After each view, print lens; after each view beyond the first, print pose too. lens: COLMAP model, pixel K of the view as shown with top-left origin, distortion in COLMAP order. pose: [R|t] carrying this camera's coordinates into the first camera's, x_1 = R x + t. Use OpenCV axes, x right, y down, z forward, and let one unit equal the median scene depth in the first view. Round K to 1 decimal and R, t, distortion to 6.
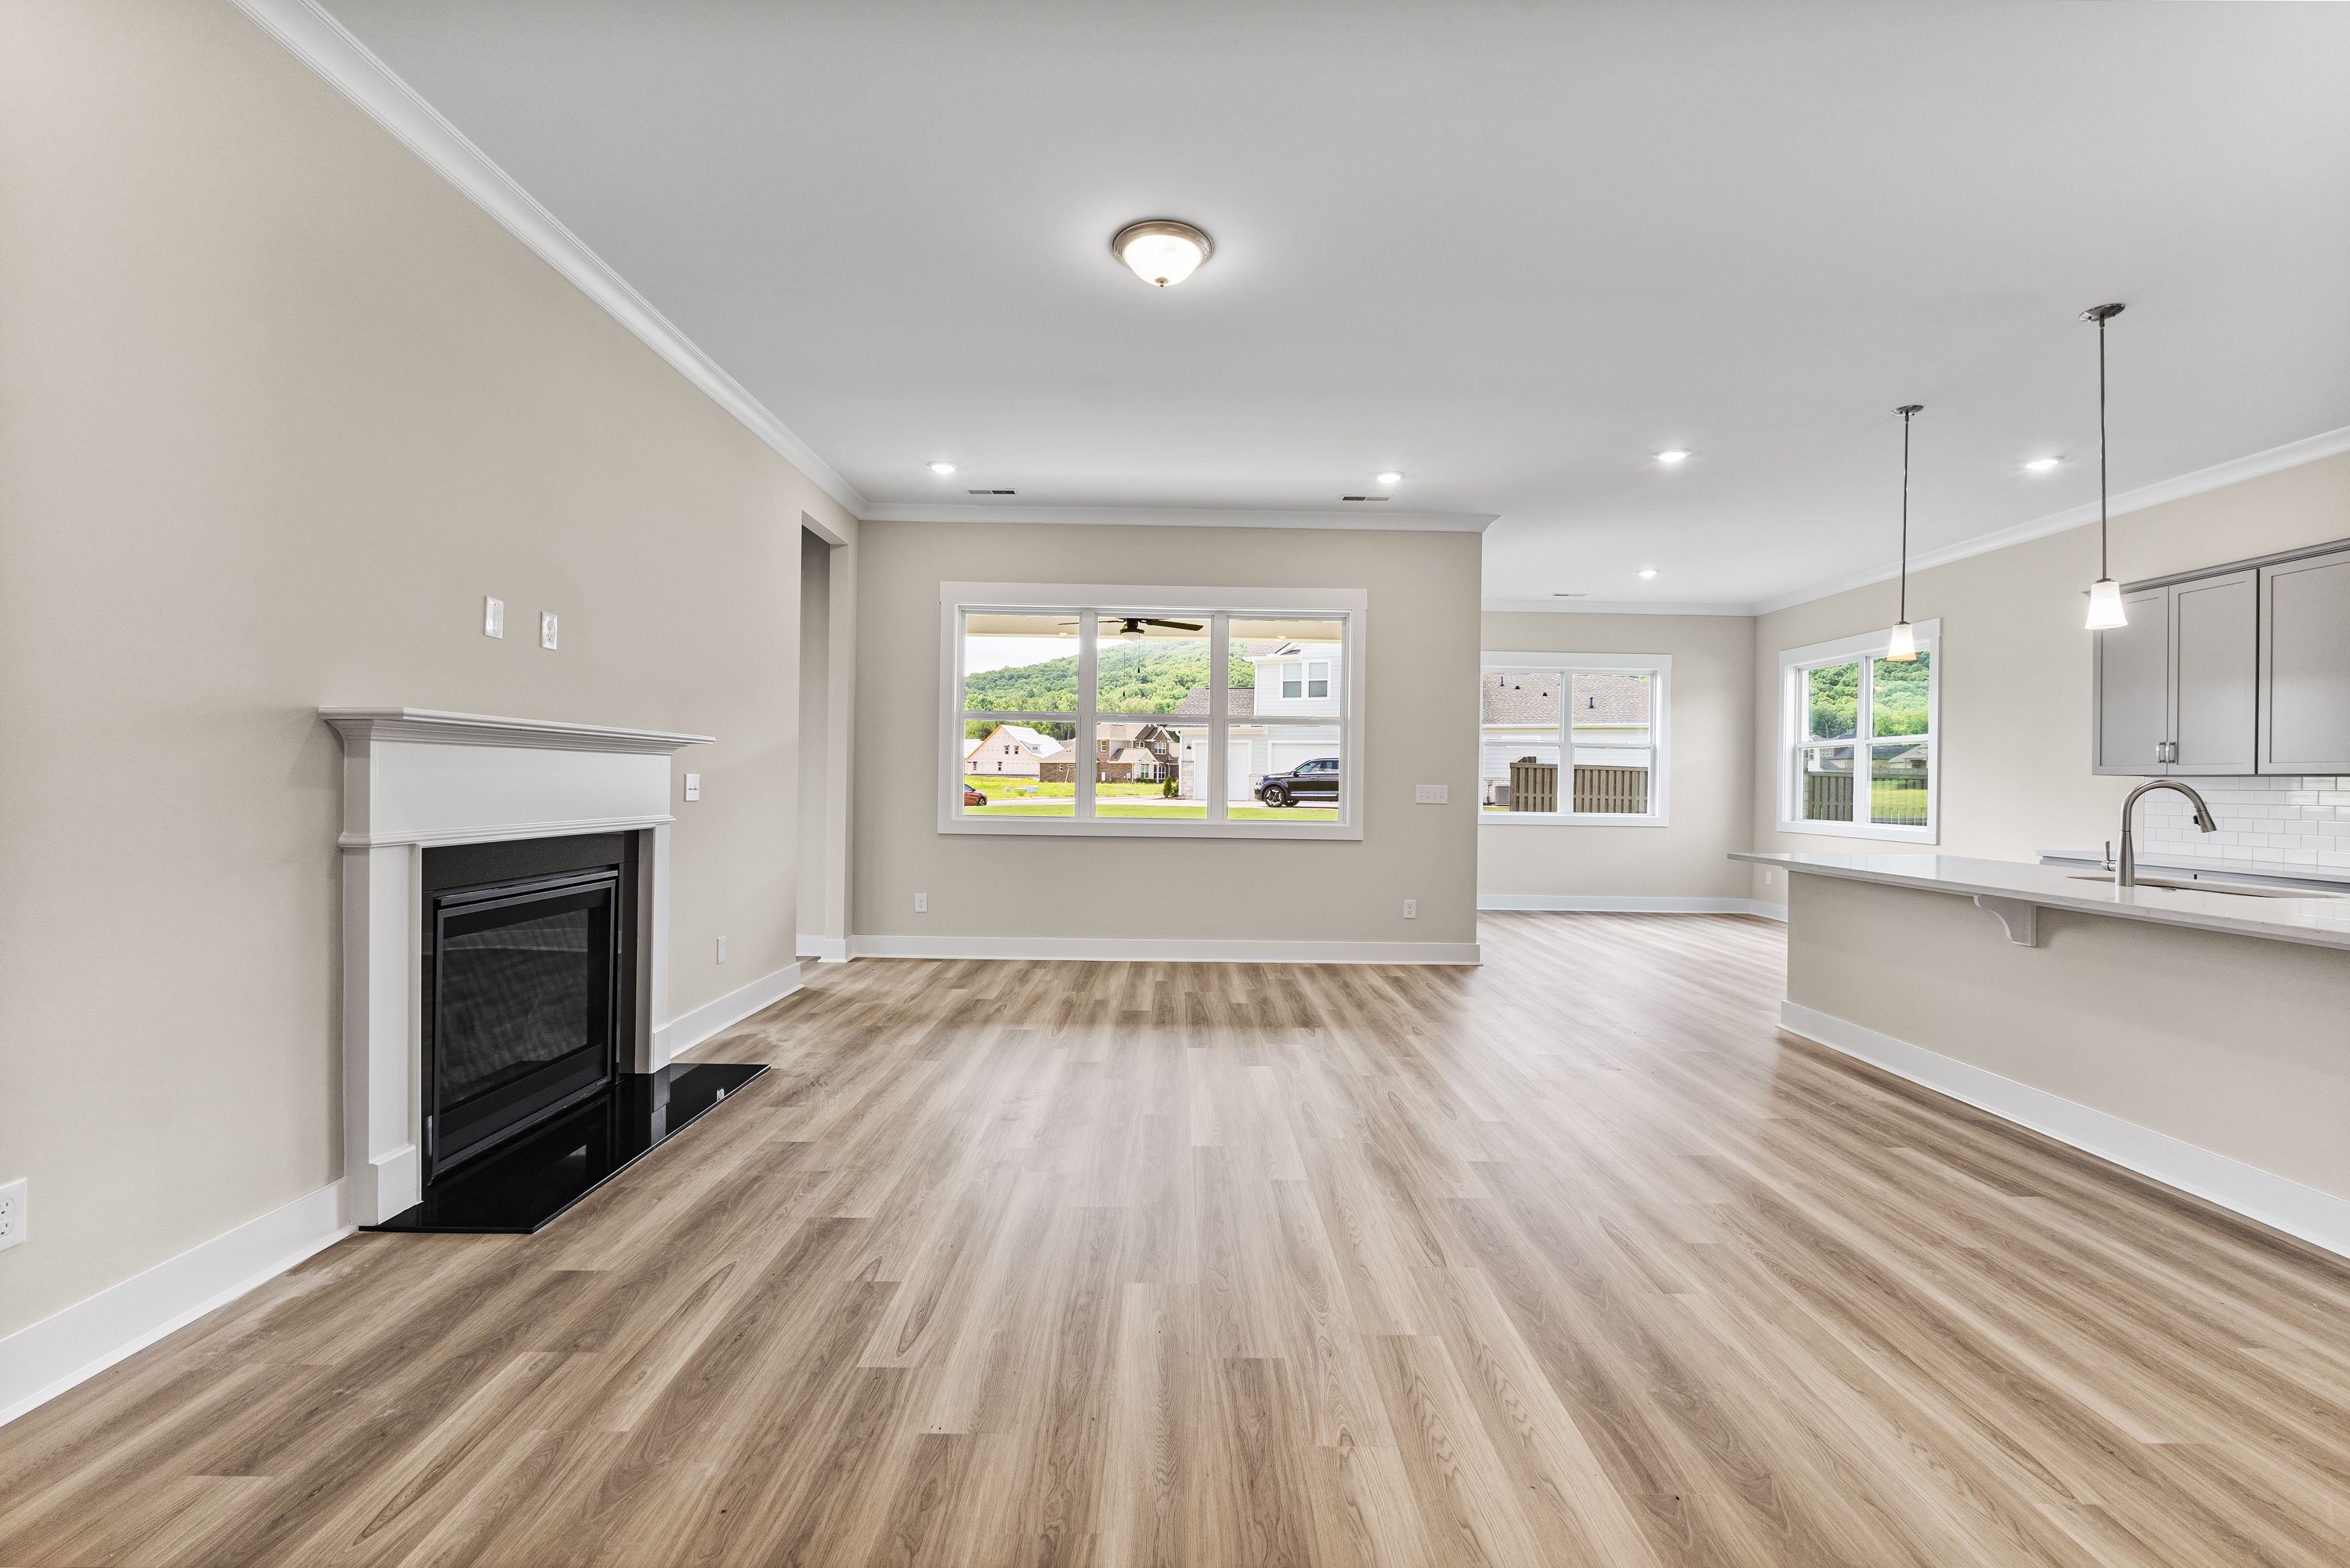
lens RADIAL K [[995.8, 0, 1178.7], [0, 995.8, 783.7], [0, 0, 1]] dist [-0.007953, 0.000260]
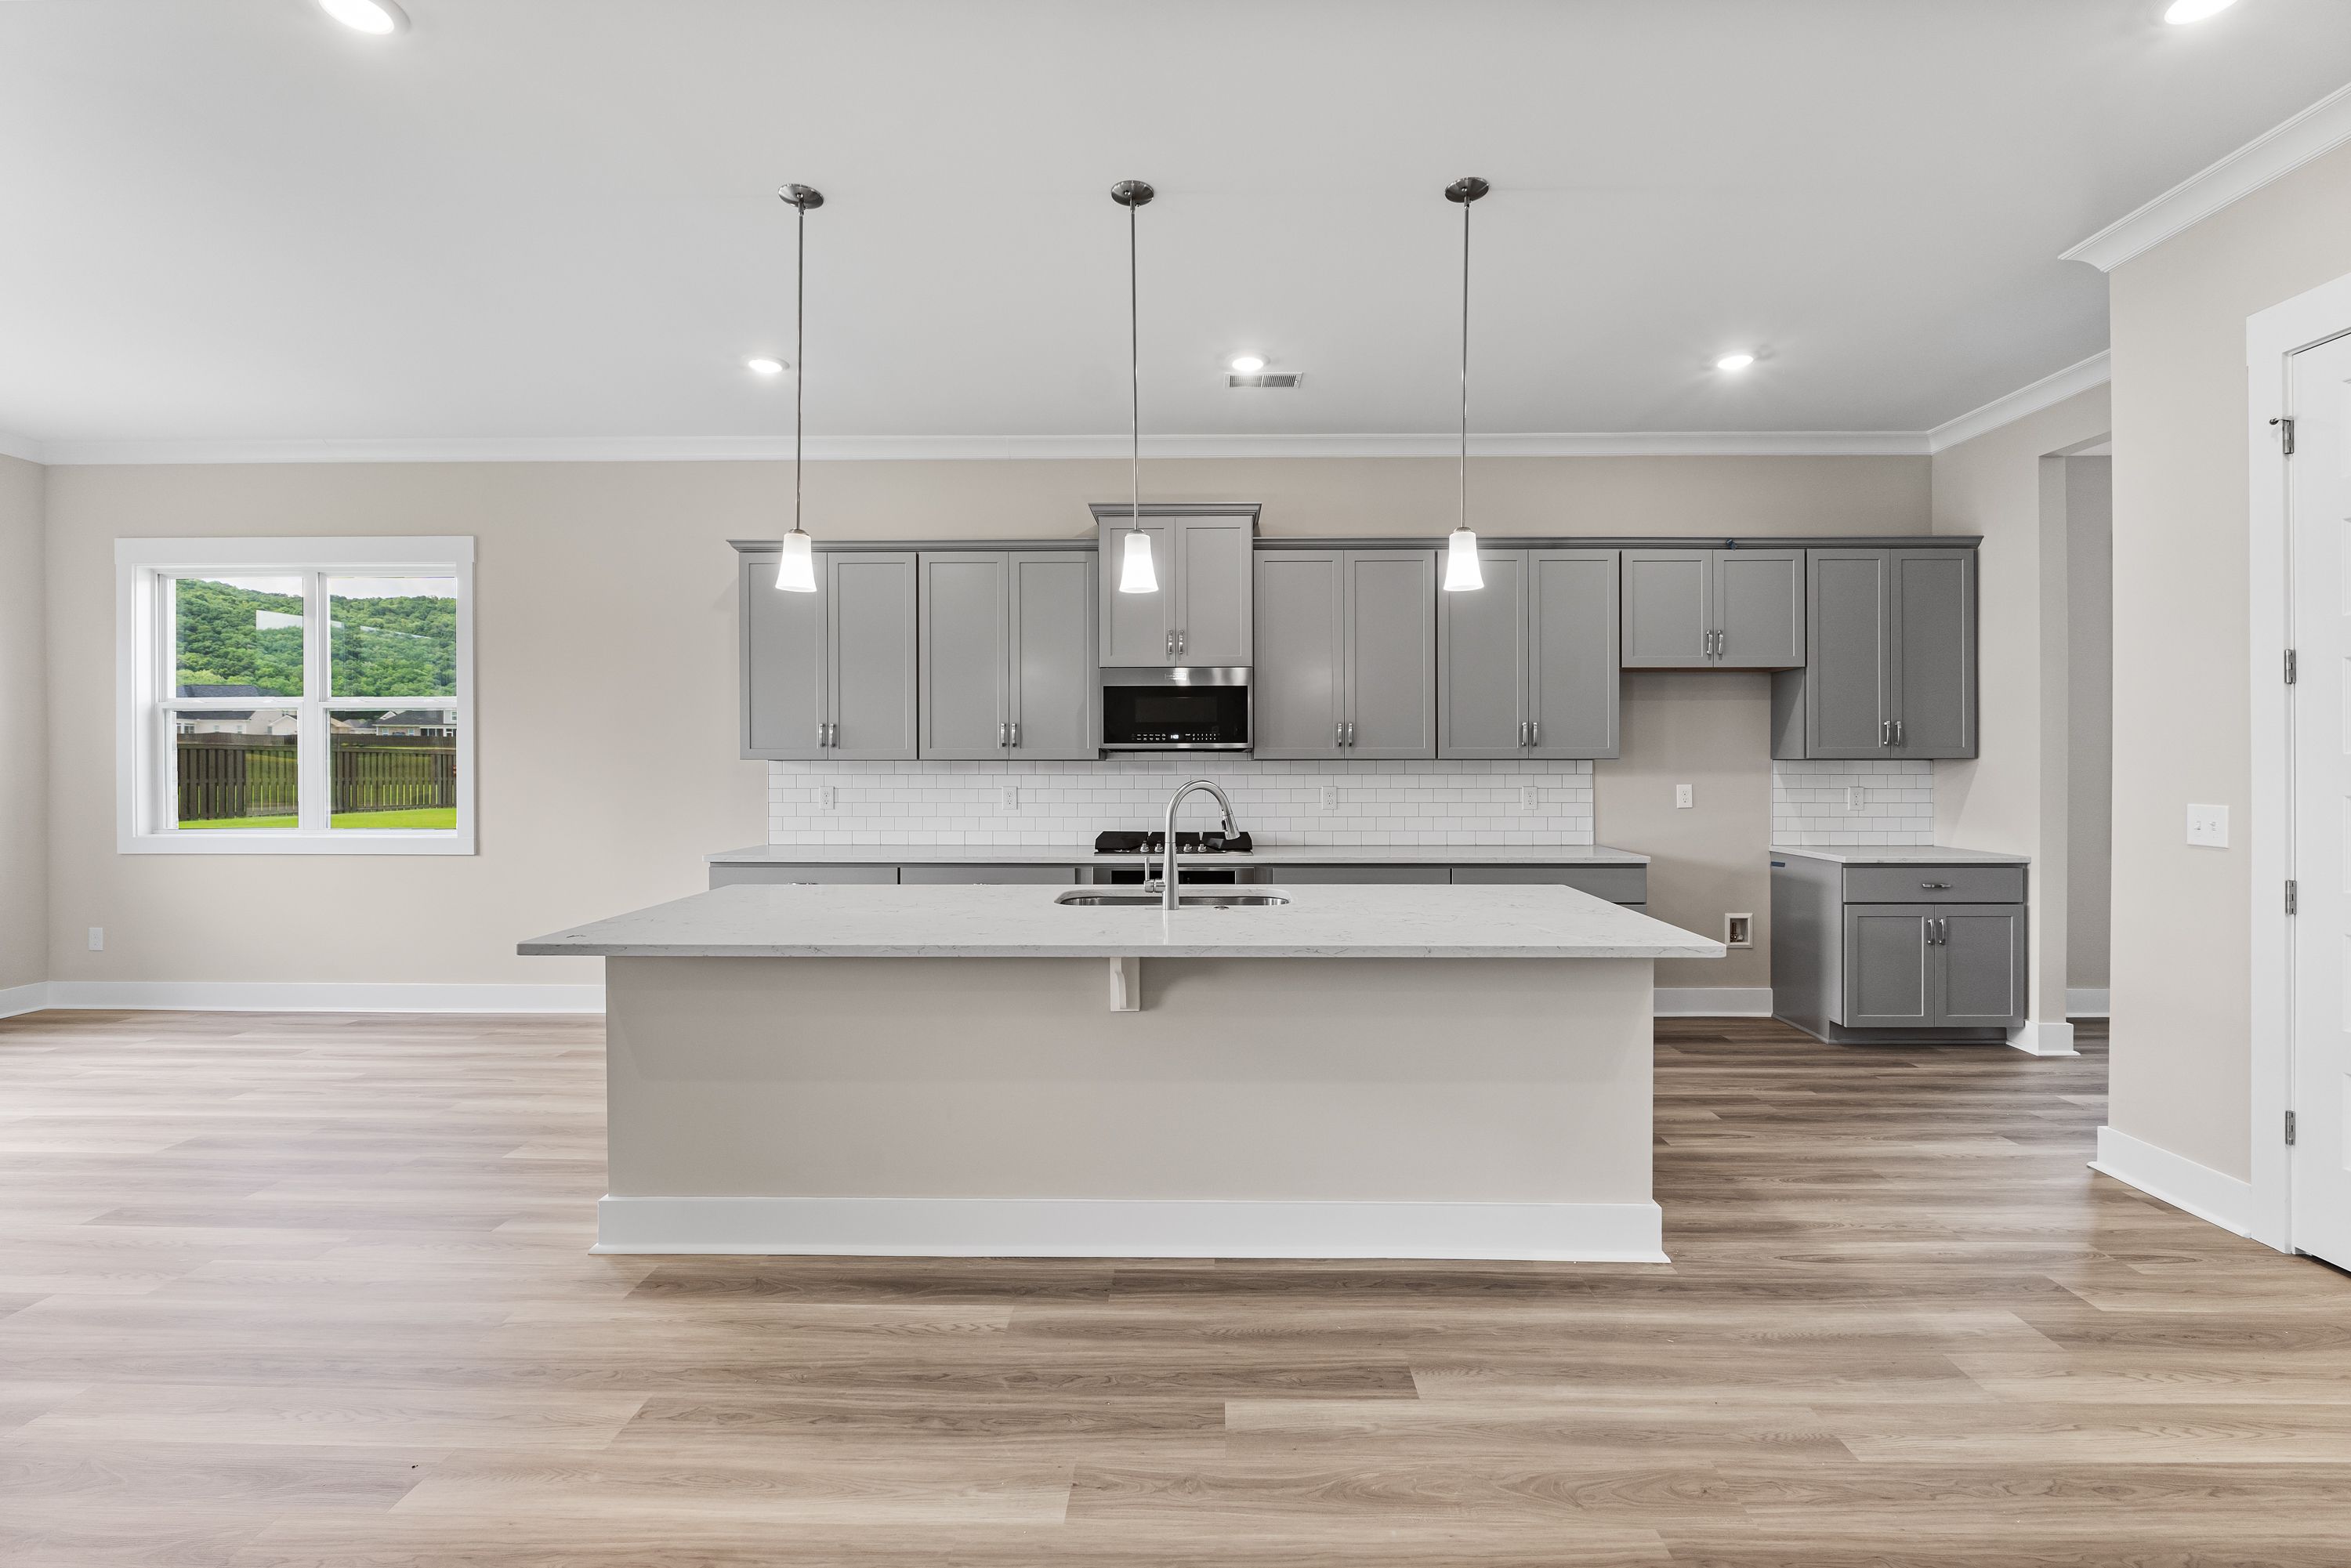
lens RADIAL K [[996.3, 0, 1177.6], [0, 996.3, 757.0], [0, 0, 1]] dist [-0.007953, 0.000260]
pose [[0.020000, -0.012738, 0.999719, 0.159617], [0.002514, 0.999916, 0.012690, -0.040159], [-0.999797, 0.002259, 0.020031, 1.202419]]
